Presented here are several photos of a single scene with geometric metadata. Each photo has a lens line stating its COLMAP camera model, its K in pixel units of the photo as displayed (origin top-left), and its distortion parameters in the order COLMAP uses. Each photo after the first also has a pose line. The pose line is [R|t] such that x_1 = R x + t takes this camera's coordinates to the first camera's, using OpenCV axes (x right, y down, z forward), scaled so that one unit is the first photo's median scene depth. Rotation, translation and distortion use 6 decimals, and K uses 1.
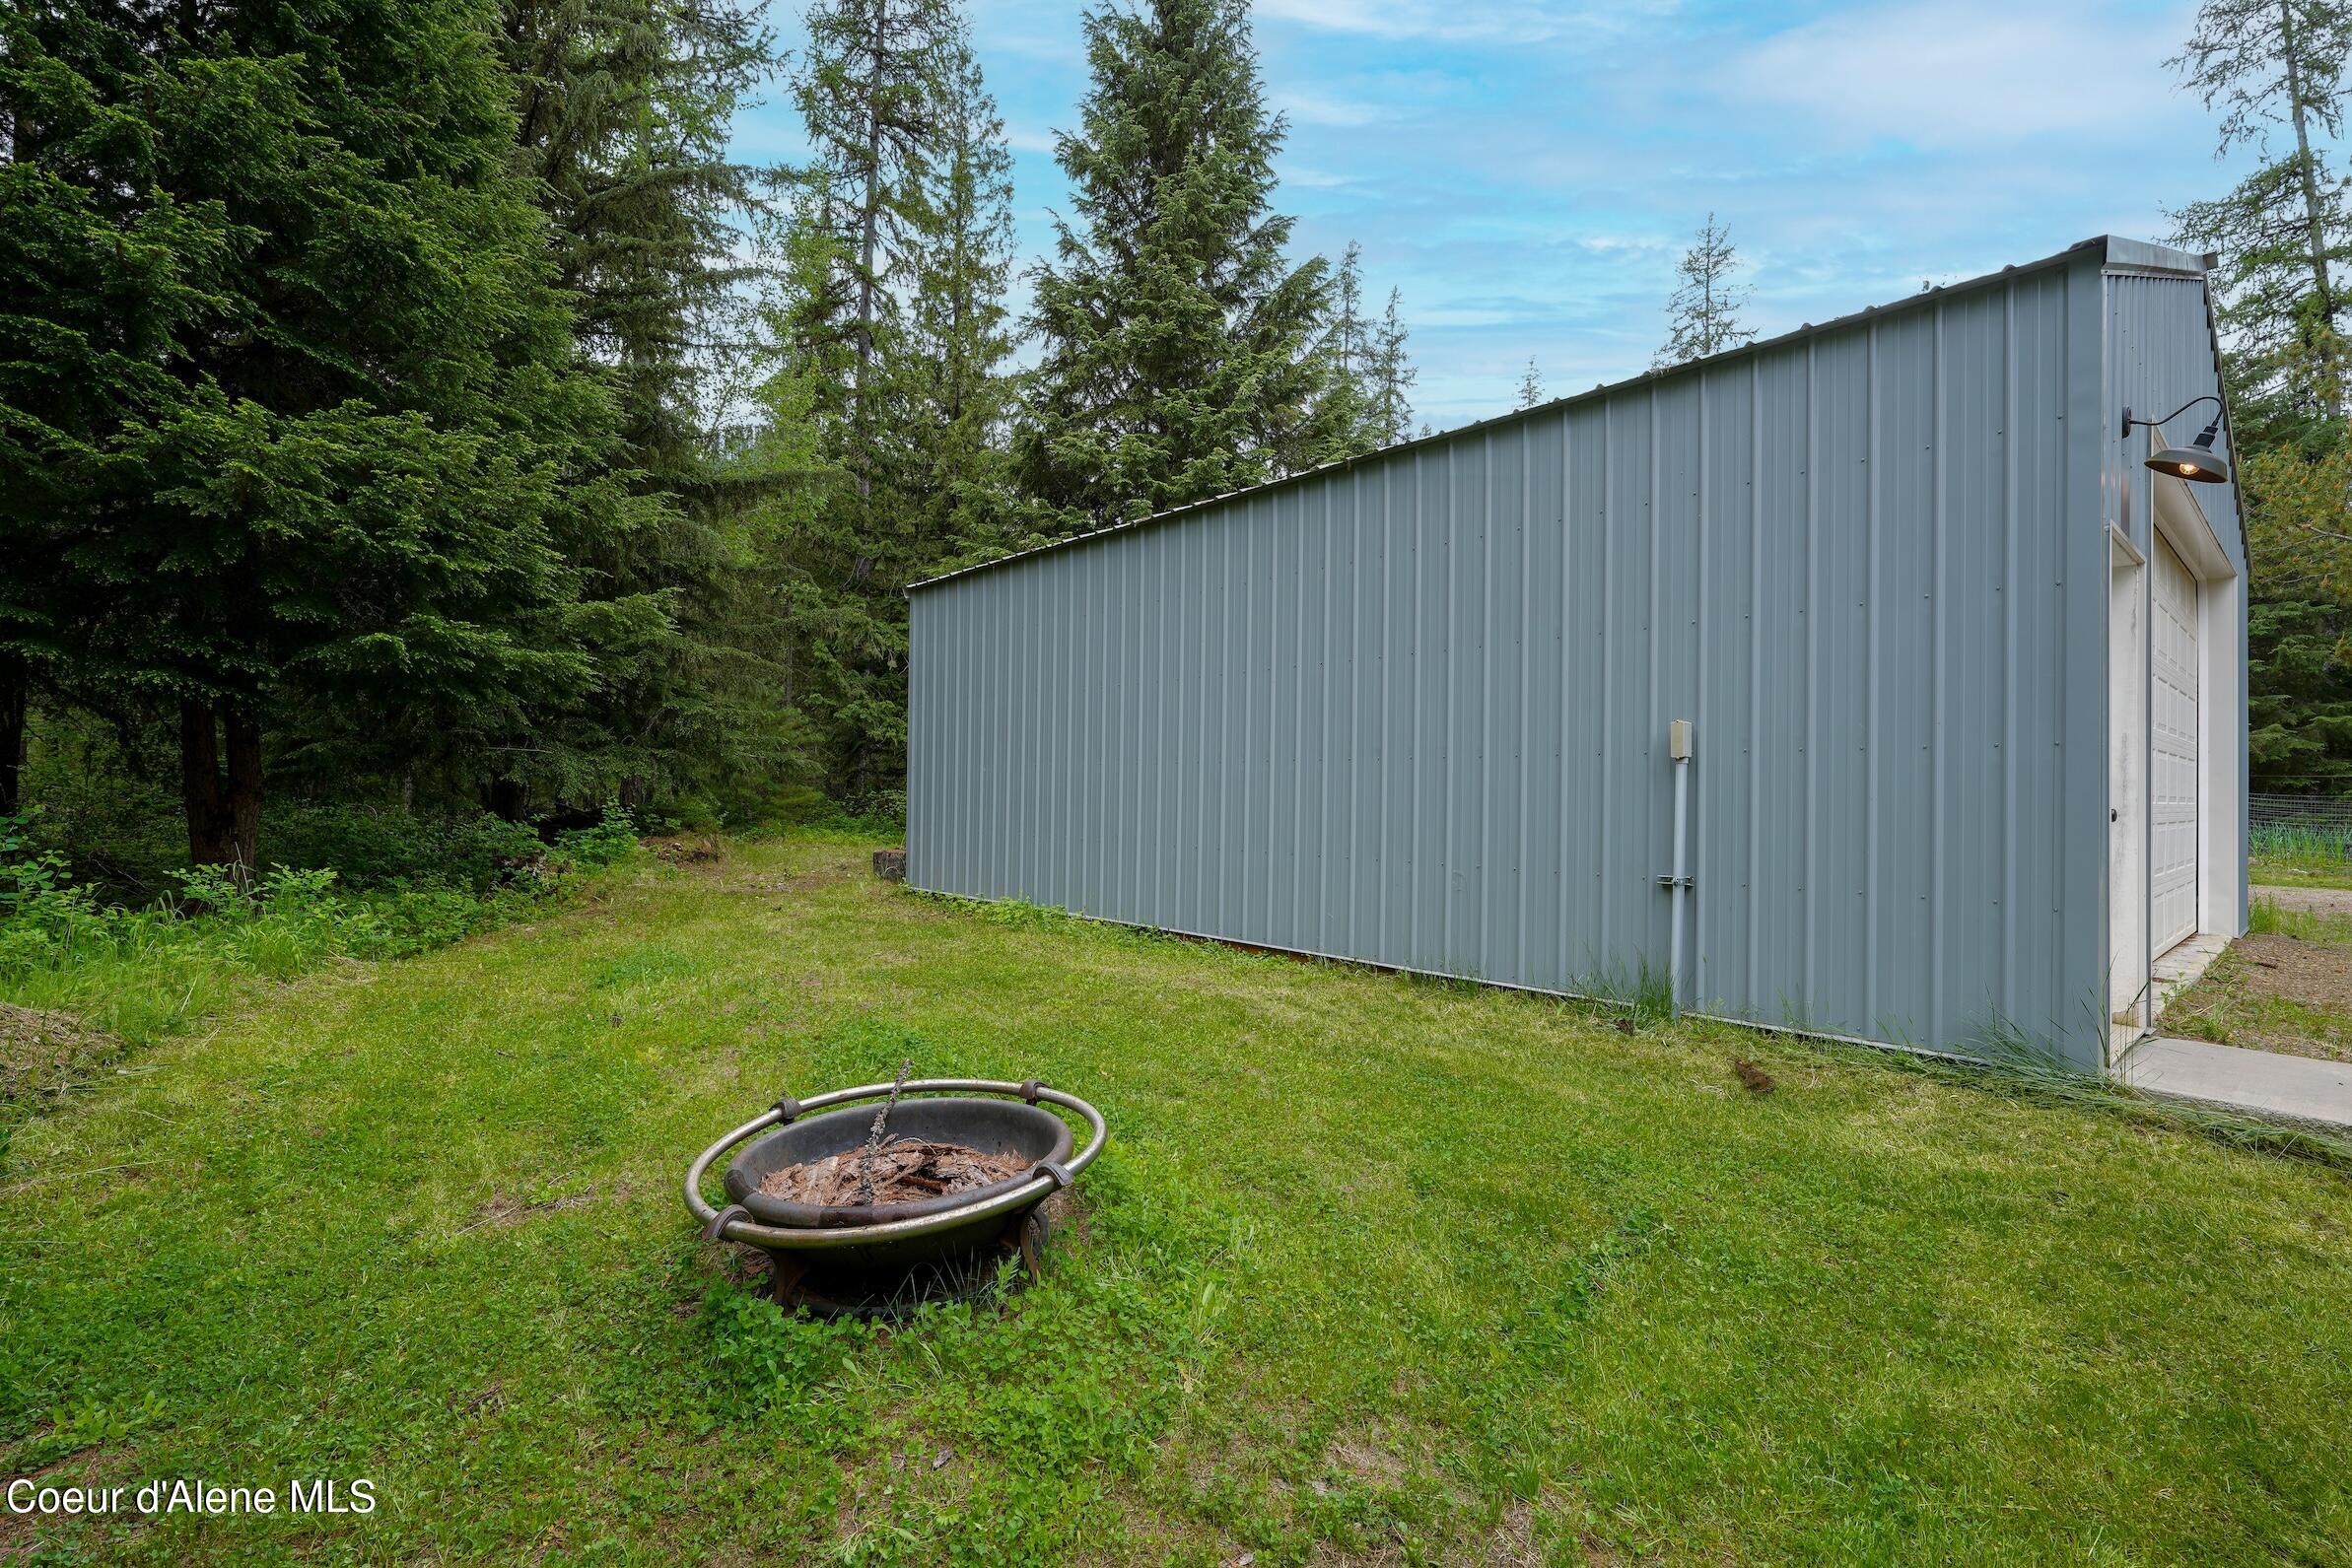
lens RADIAL K [[1077.9, 0, 1164.7], [0, 1077.9, 774.0], [0, 0, 1]] dist [0.013303, -0.010404]
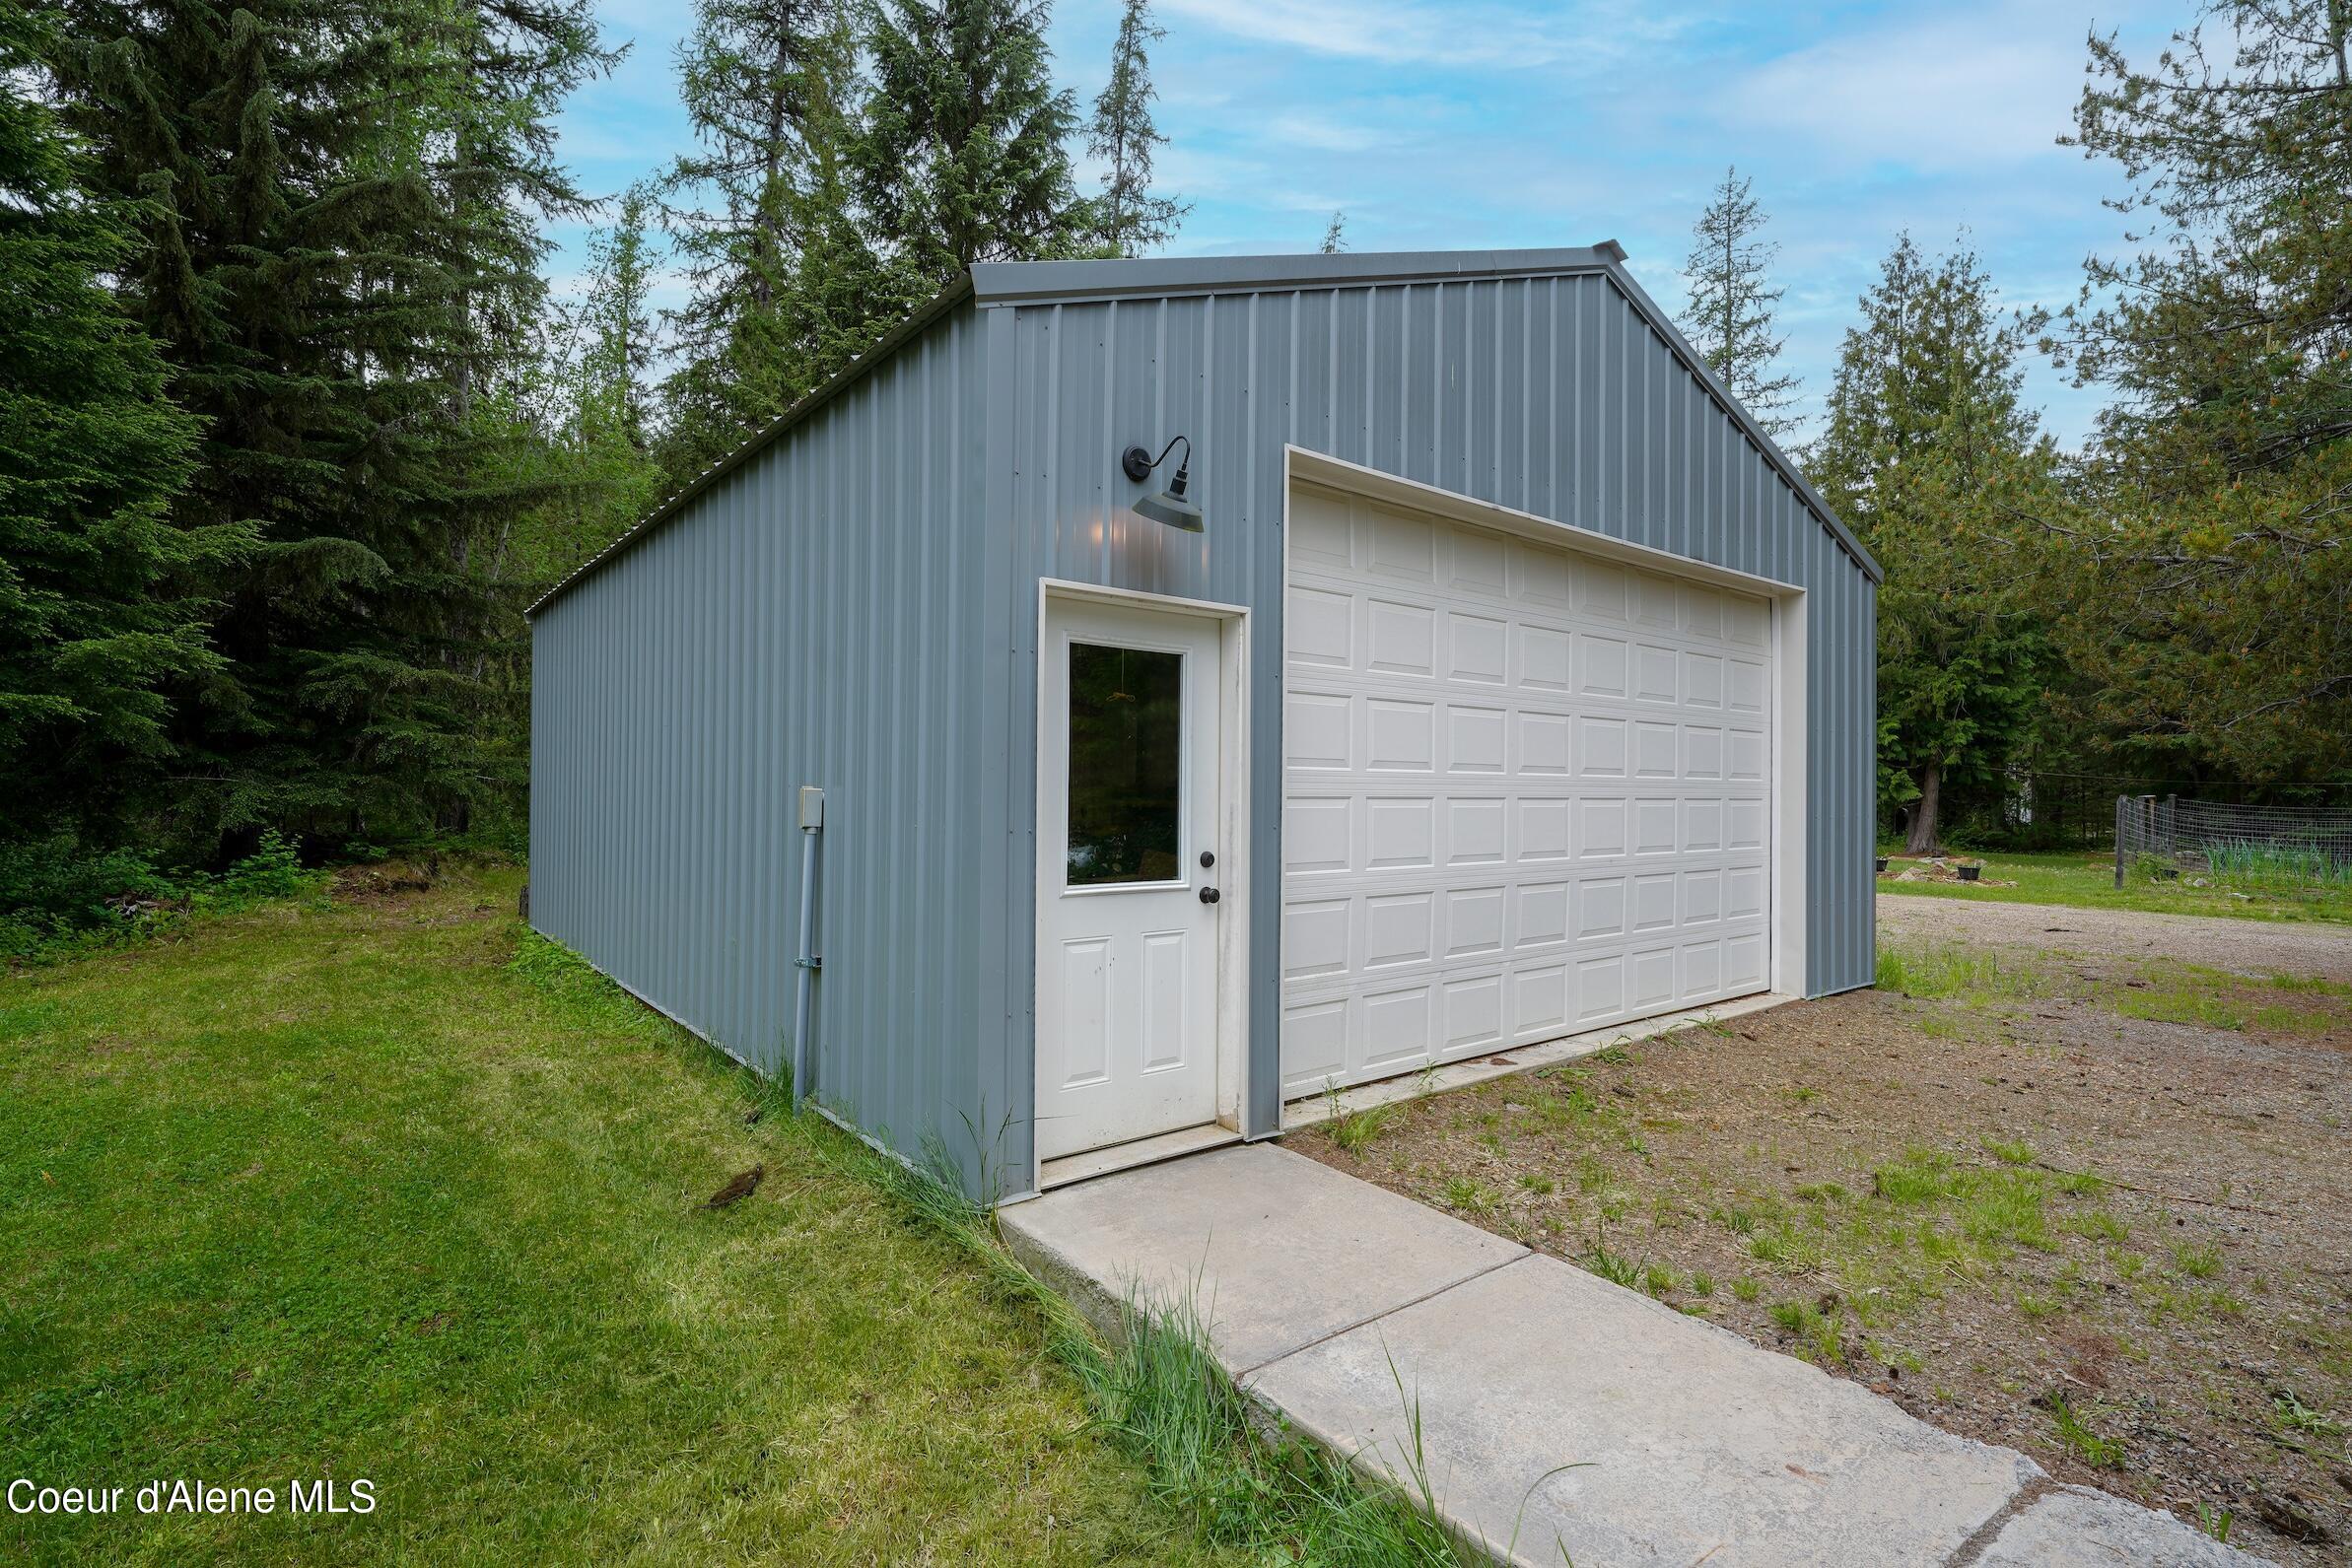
lens RADIAL K [[1132.3, 0, 1174.2], [0, 1132.3, 775.1], [0, 0, 1]] dist [-0.000410, 0.000076]
pose [[0.997816, -0.004590, -0.065898, 0.334072], [0.004785, 0.999985, 0.002789, -0.023266], [0.065884, -0.003098, 0.997822, 0.029657]]
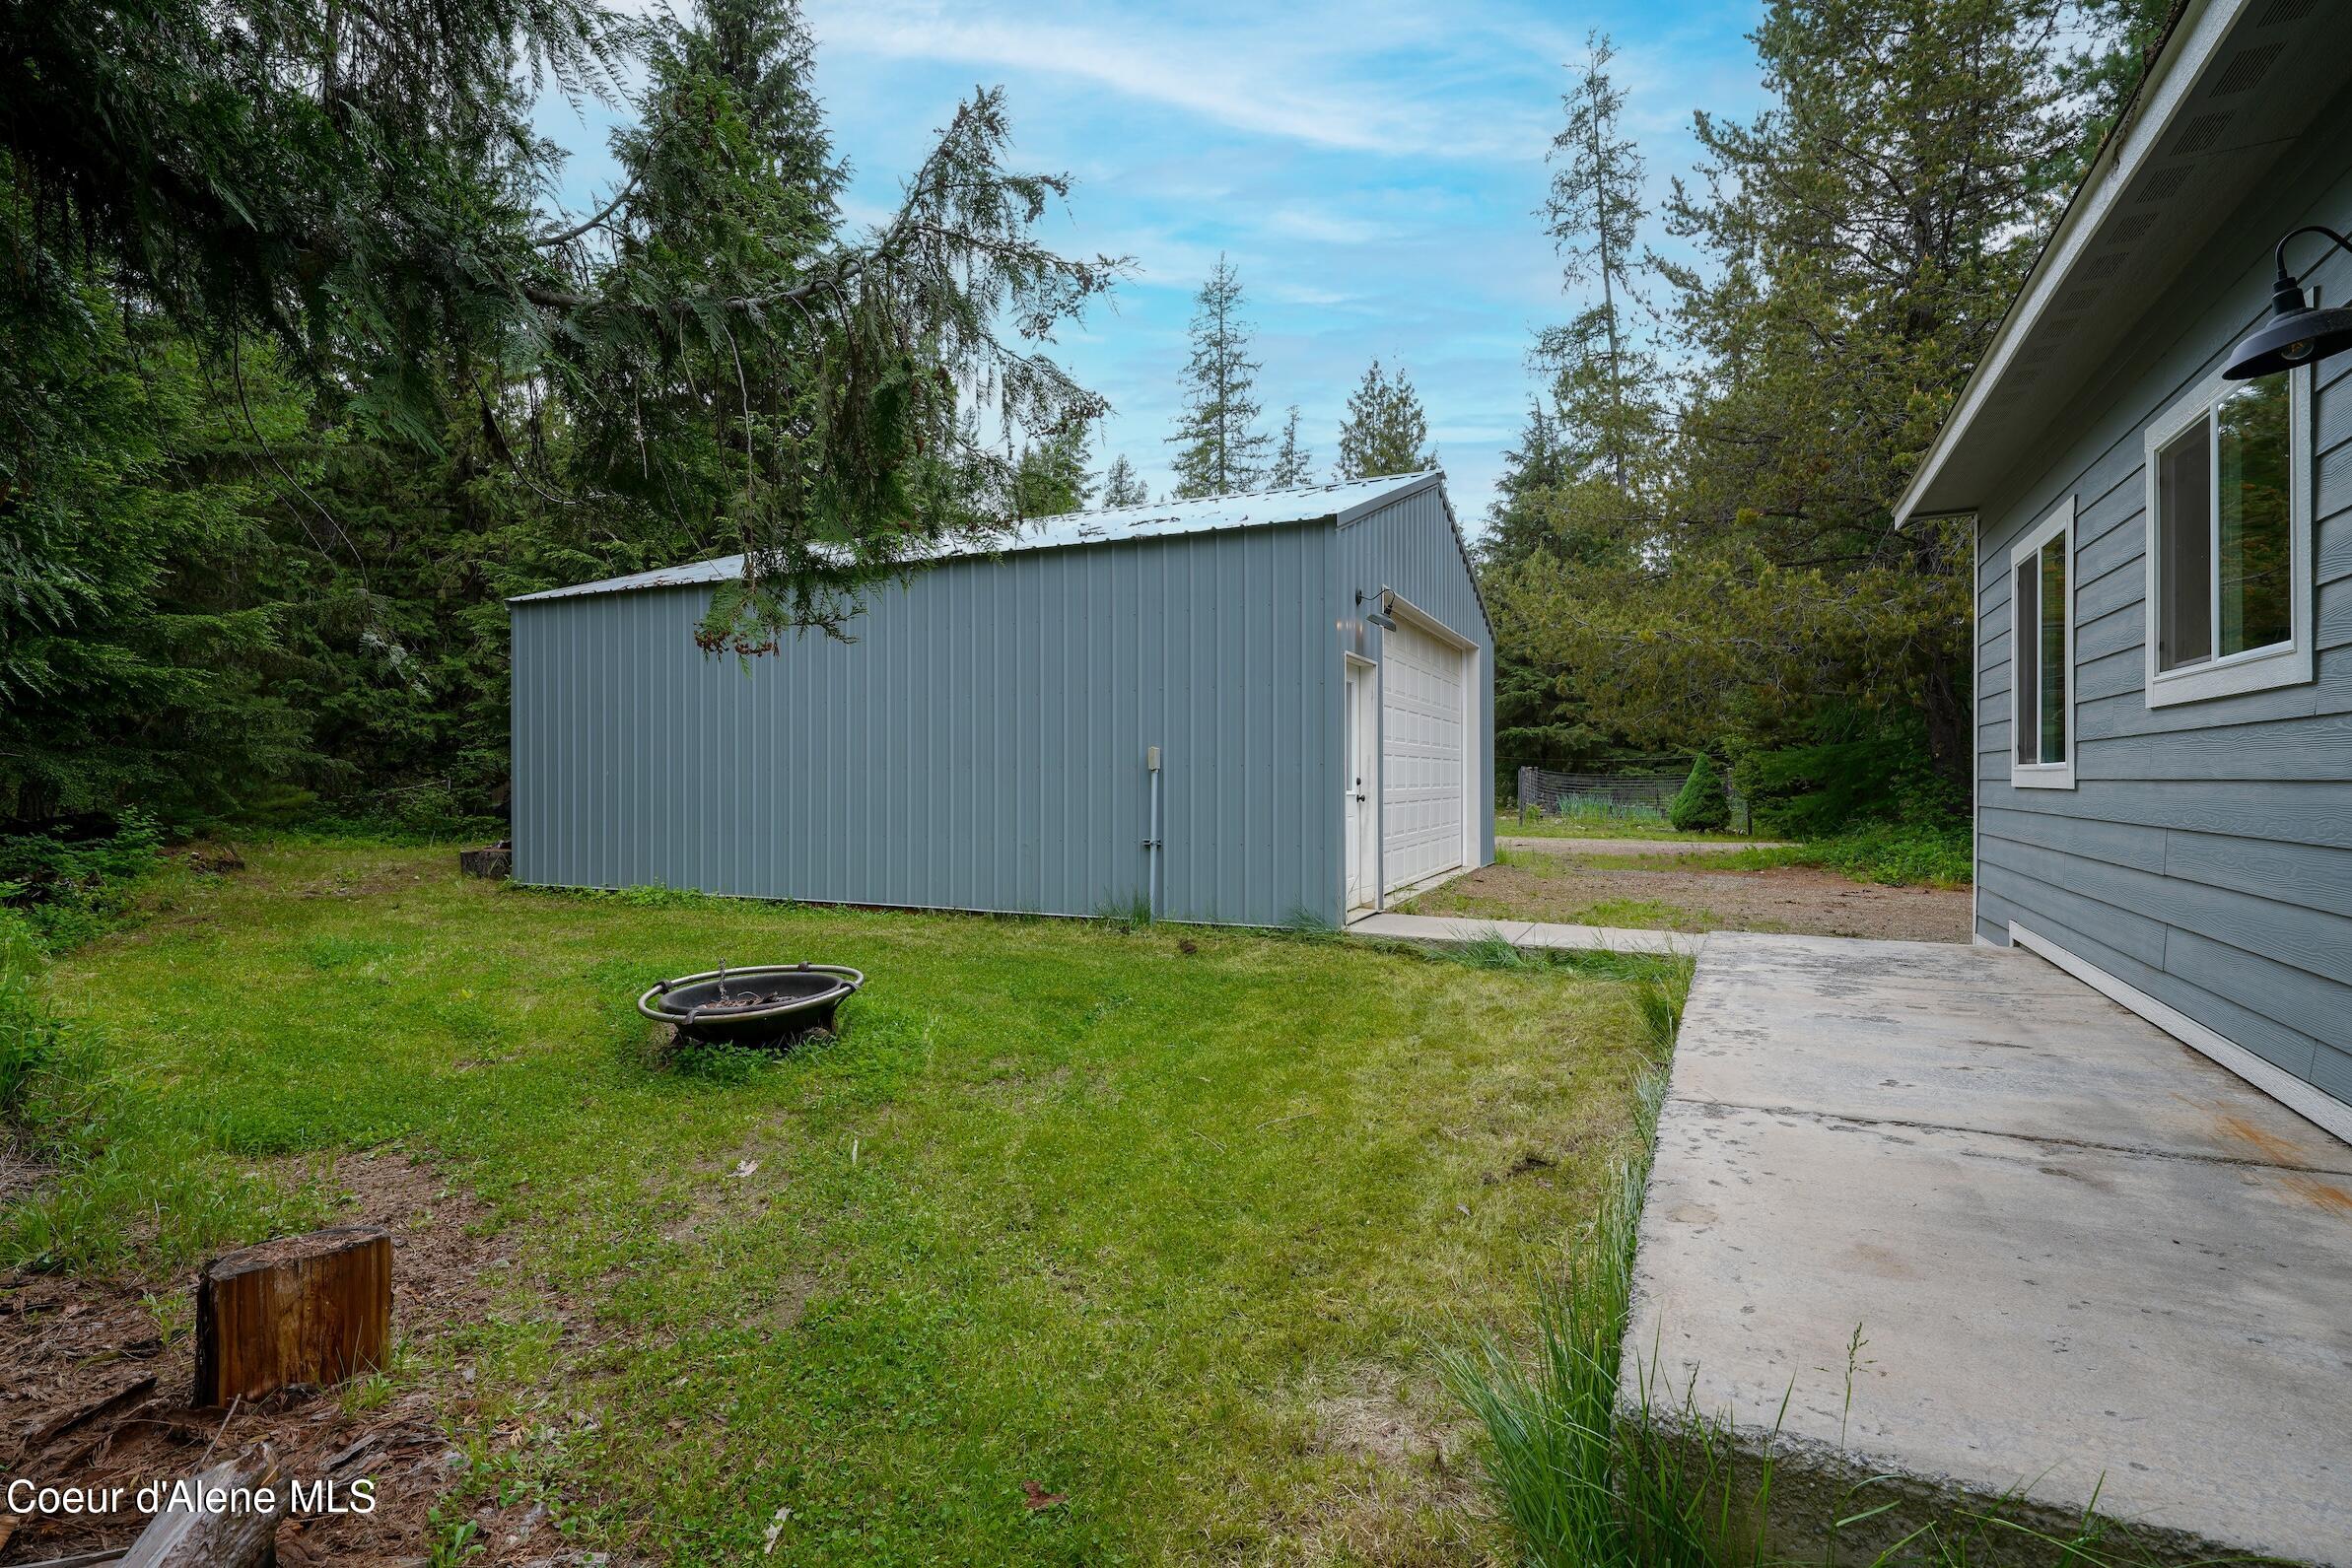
lens RADIAL K [[1154.5, 0, 1186.1], [0, 1154.5, 777.3], [0, 0, 1]] dist [0.005179, 0.000434]
pose [[0.911743, -0.013557, 0.410537, -0.083165], [0.006161, 0.999794, 0.019334, -0.014007], [-0.410715, -0.015098, 0.911639, -0.253784]]
